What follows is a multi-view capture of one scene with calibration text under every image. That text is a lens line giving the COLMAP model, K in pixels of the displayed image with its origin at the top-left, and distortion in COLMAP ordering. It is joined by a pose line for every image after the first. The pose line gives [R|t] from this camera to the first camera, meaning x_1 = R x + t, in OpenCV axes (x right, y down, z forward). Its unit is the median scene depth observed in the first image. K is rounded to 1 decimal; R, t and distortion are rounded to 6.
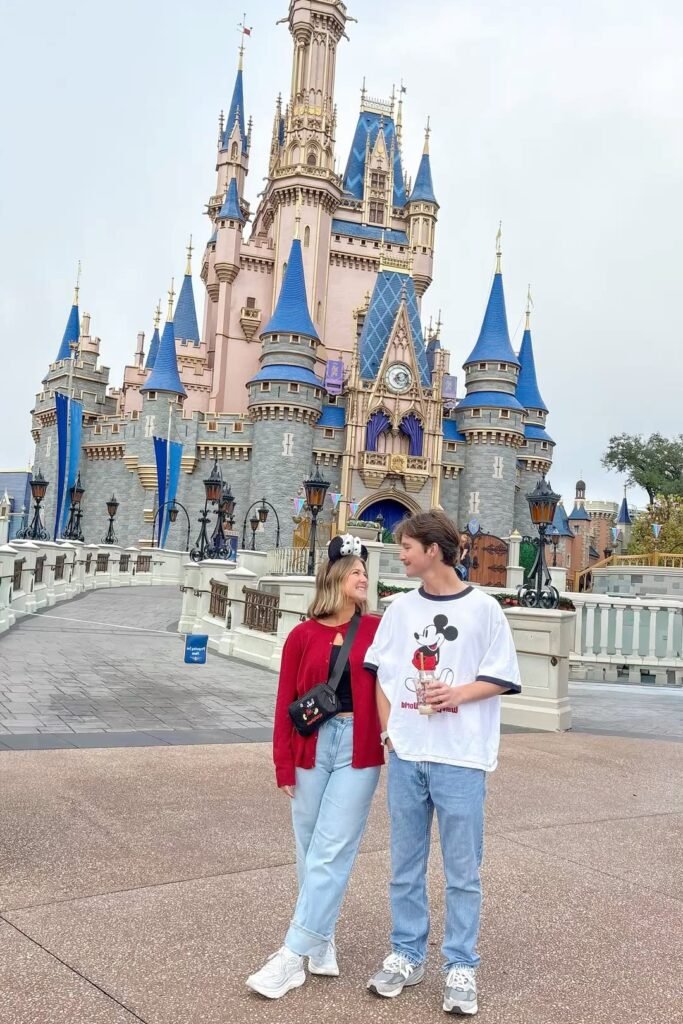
lens RADIAL K [[1197.4, 0, 341.5], [0, 1197.4, 512.0], [0, 0, 1]] dist [-0.106103, 0.017915]
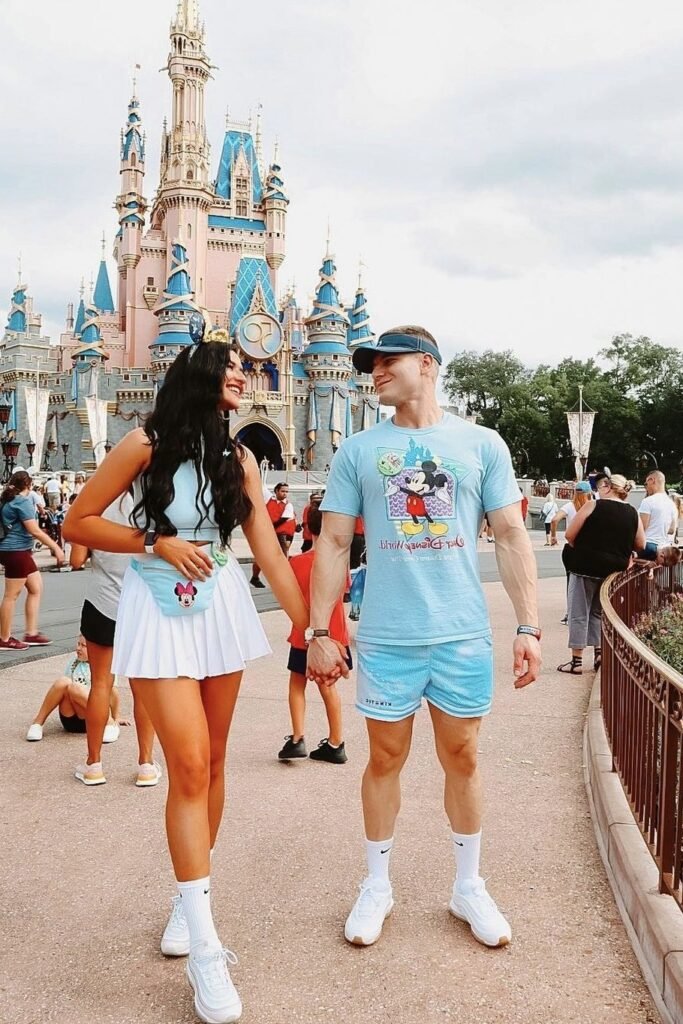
lens RADIAL K [[1197.4, 0, 341.5], [0, 1197.4, 512.0], [0, 0, 1]] dist [-0.106103, 0.017915]
pose [[0.997382, -0.045789, 0.055966, 0.052533], [0.040408, 0.994774, 0.093767, -0.031460], [-0.059967, -0.091260, 0.994020, -0.381624]]
